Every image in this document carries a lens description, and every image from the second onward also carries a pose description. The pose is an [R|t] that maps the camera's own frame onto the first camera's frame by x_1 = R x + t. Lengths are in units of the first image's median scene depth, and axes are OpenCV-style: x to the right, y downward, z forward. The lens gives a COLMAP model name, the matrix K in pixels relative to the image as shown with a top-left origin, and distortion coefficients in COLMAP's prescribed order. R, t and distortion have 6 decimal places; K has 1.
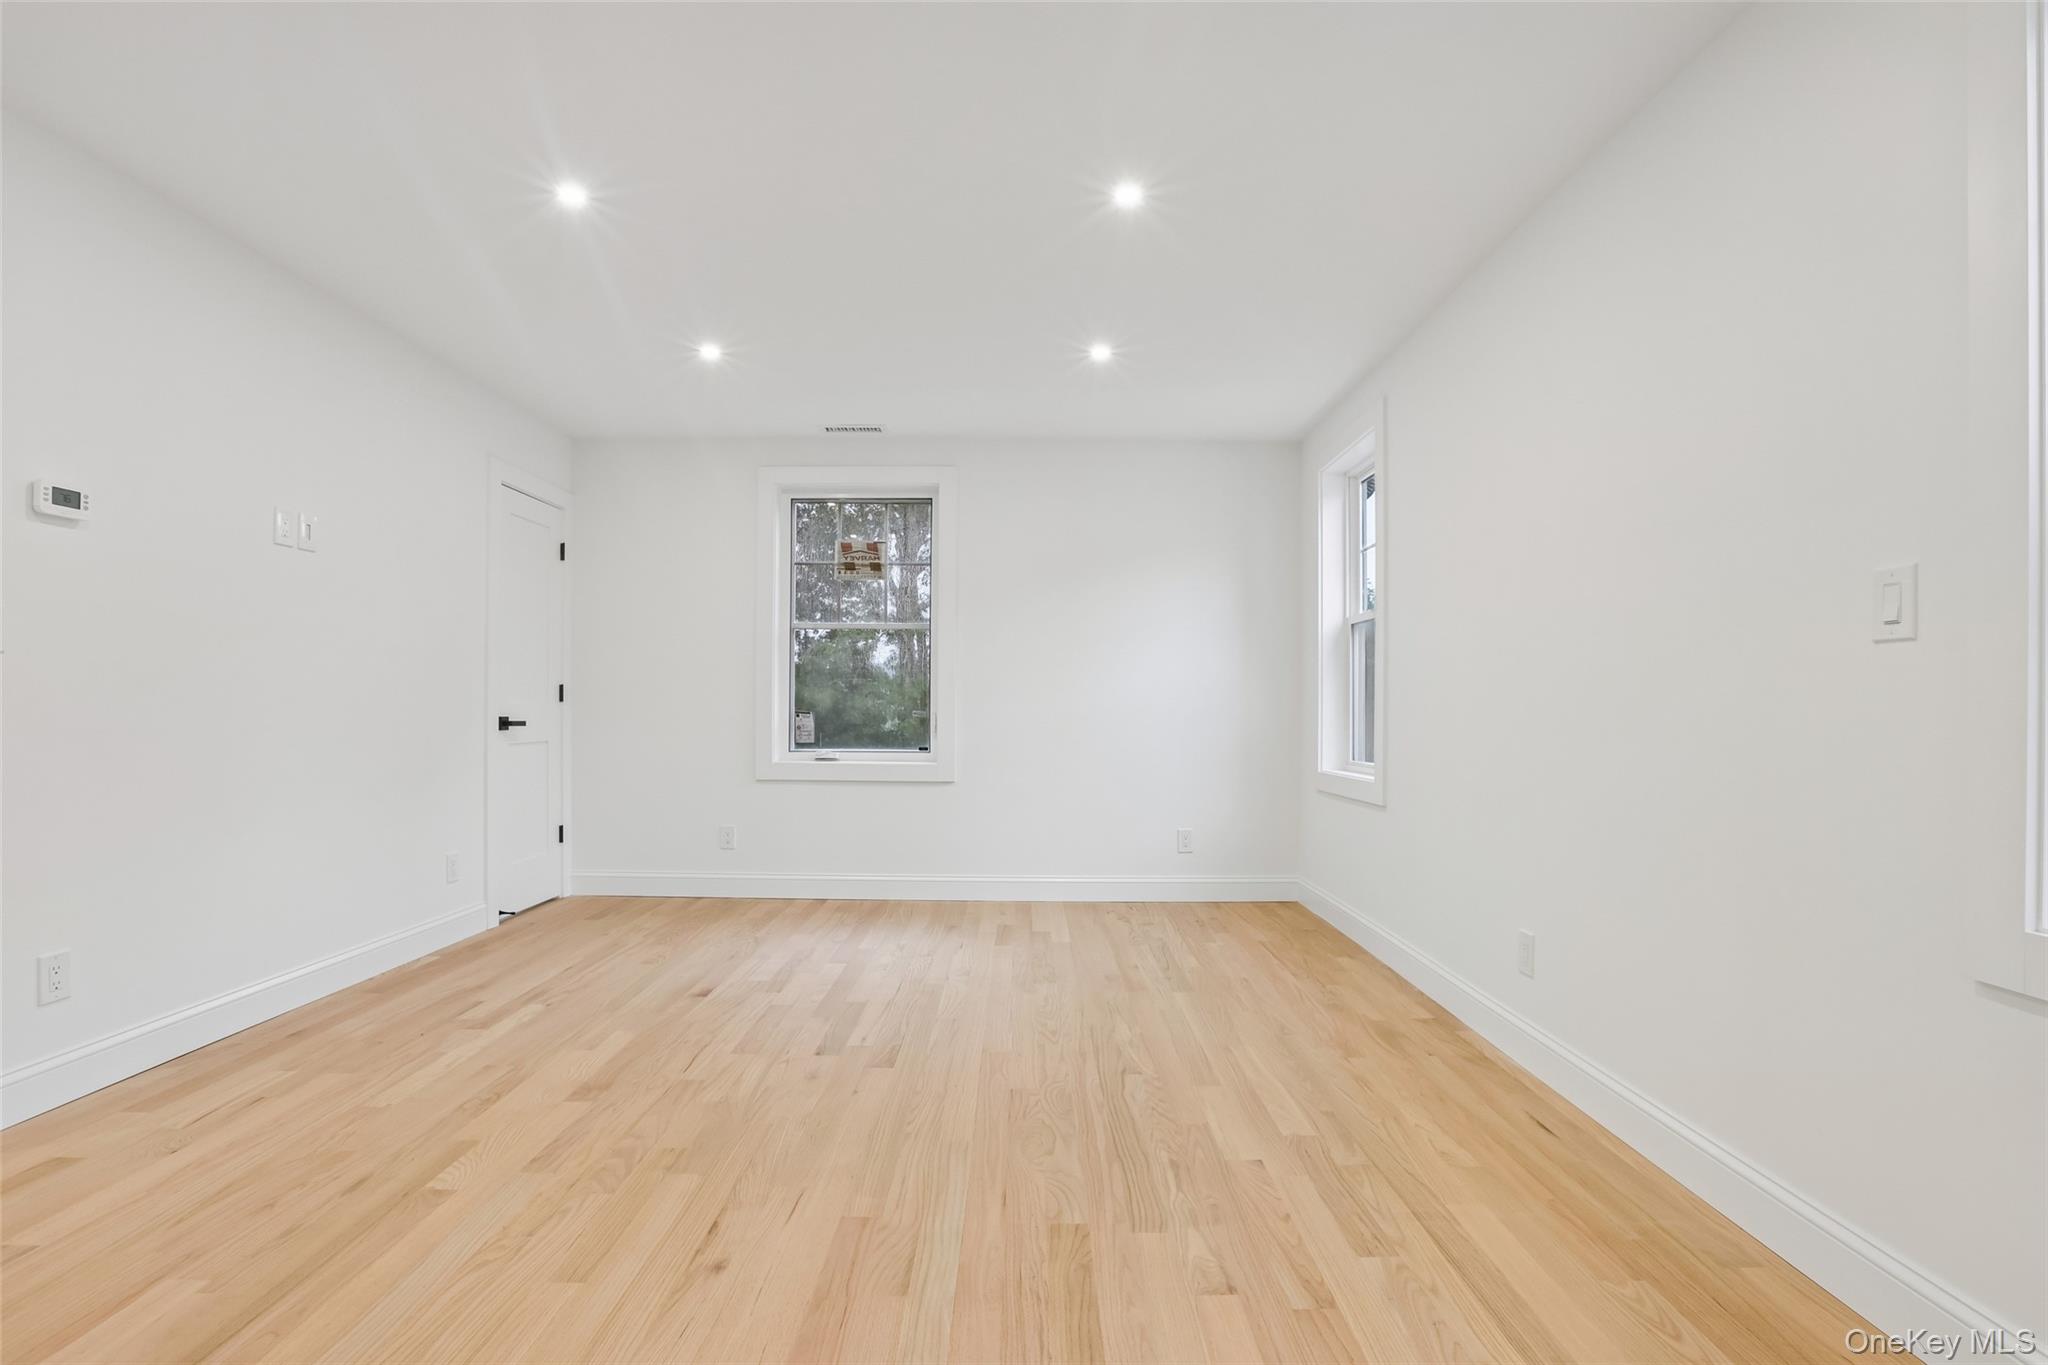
lens RADIAL K [[918.6, 0, 1024.9], [0, 918.6, 737.3], [0, 0, 1]] dist [-0.051349, 0.020494]
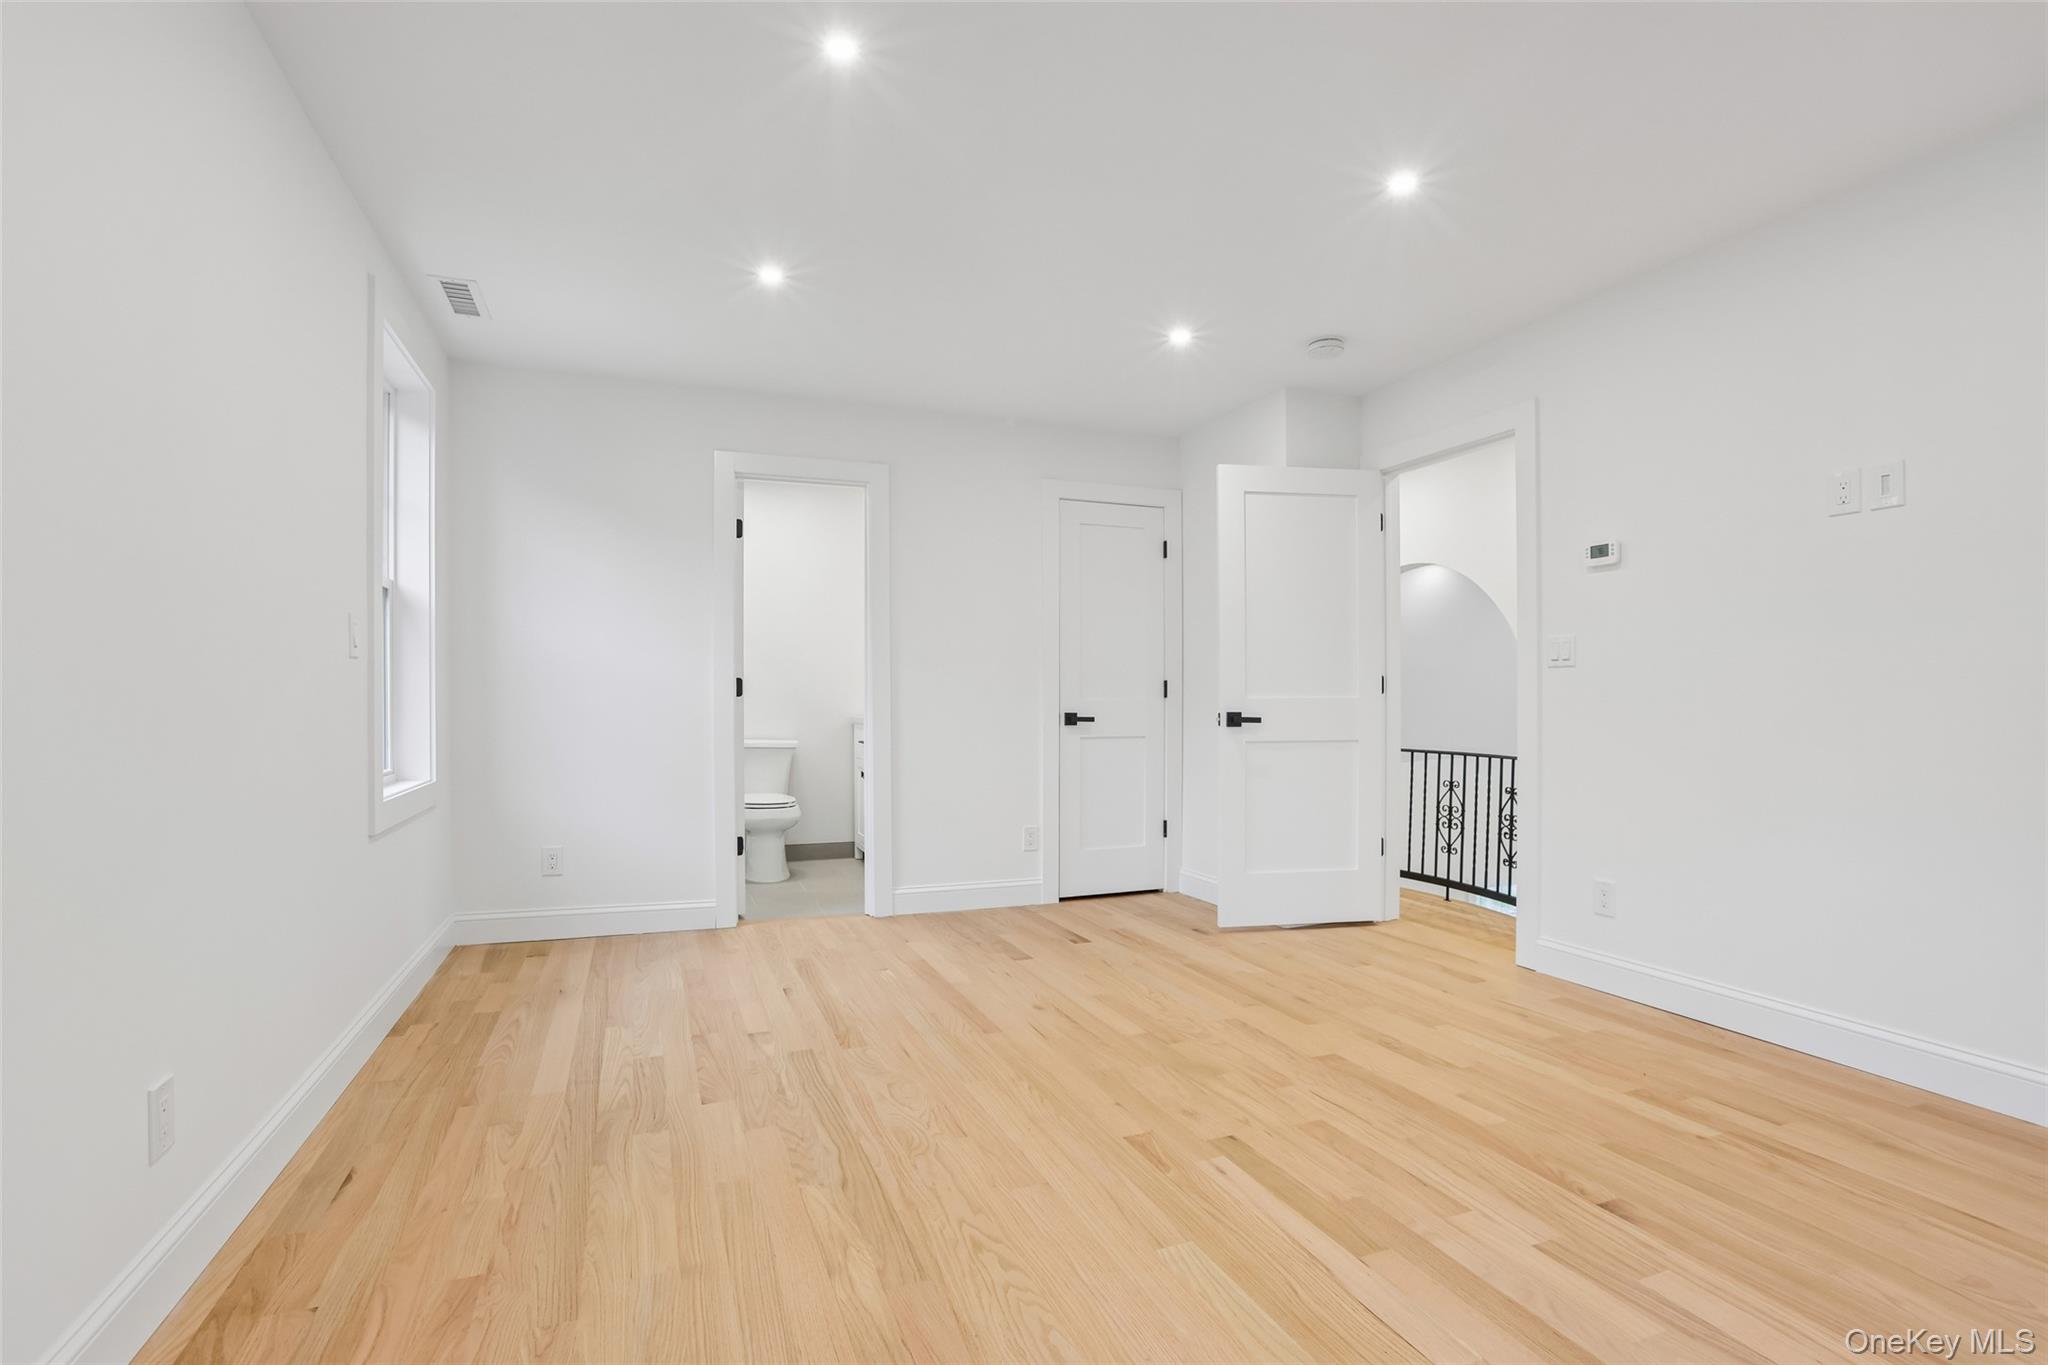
lens RADIAL K [[990.1, 0, 1022.4], [0, 990.1, 698.6], [0, 0, 1]] dist [-0.018698, 0.000172]
pose [[-0.929427, -0.003804, -0.368985, 0.311021], [-0.015801, 0.999440, 0.029498, -0.069200], [0.368667, 0.033247, -0.928967, 2.043657]]
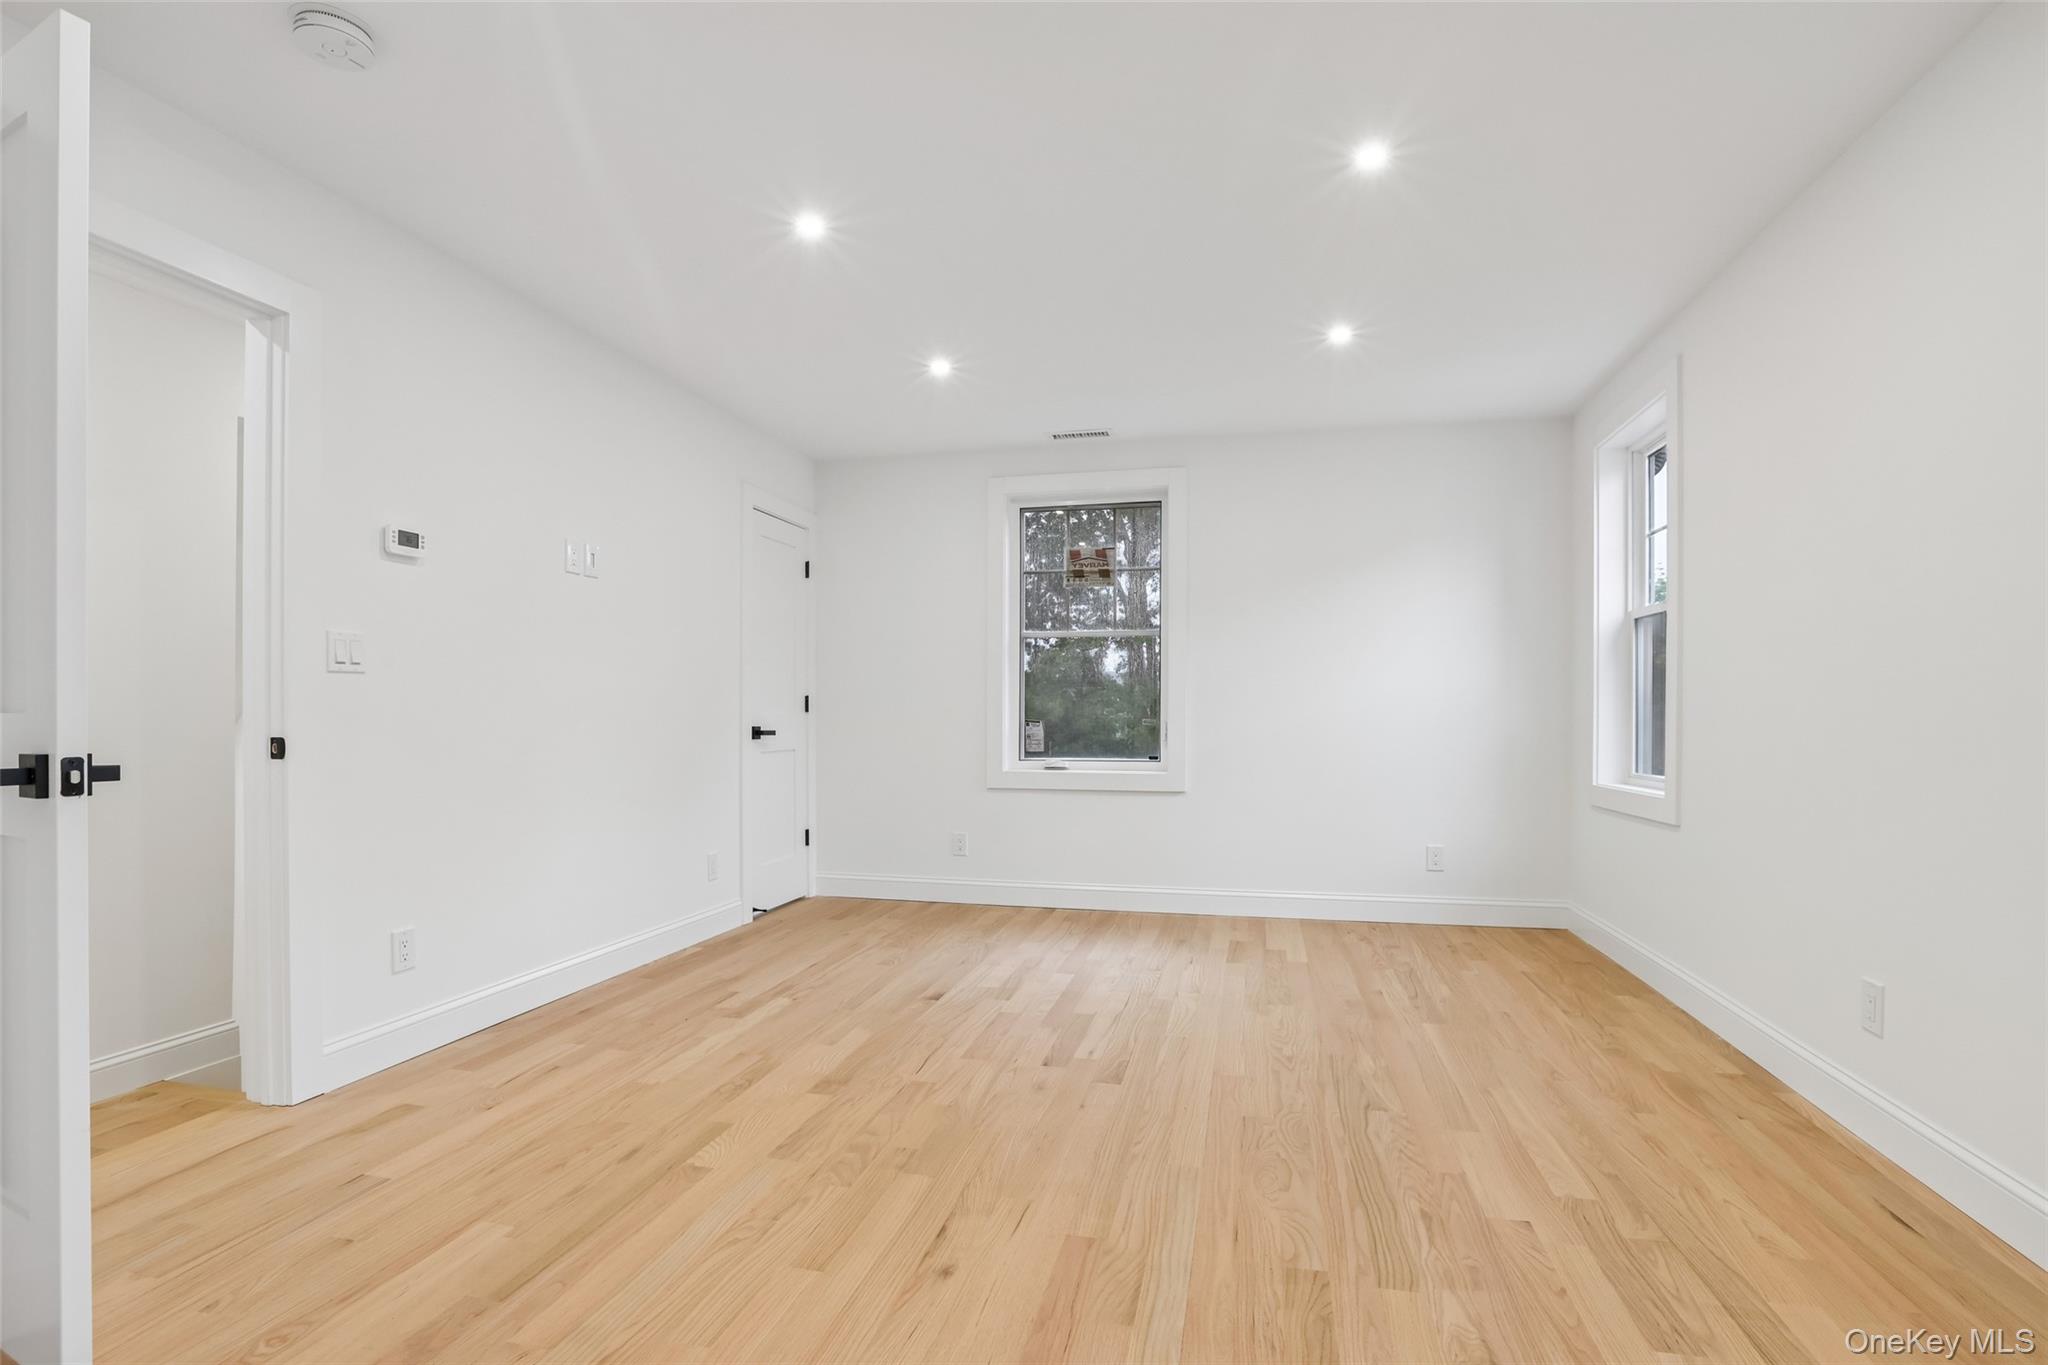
lens RADIAL K [[927.5, 0, 1045.1], [0, 927.5, 721.2], [0, 0, 1]] dist [-0.051979, 0.018381]
pose [[0.974655, -0.003745, -0.223680, -0.001727], [-0.002106, 0.999662, -0.025913, -0.000879], [0.223701, 0.025728, 0.974318, 0.013277]]
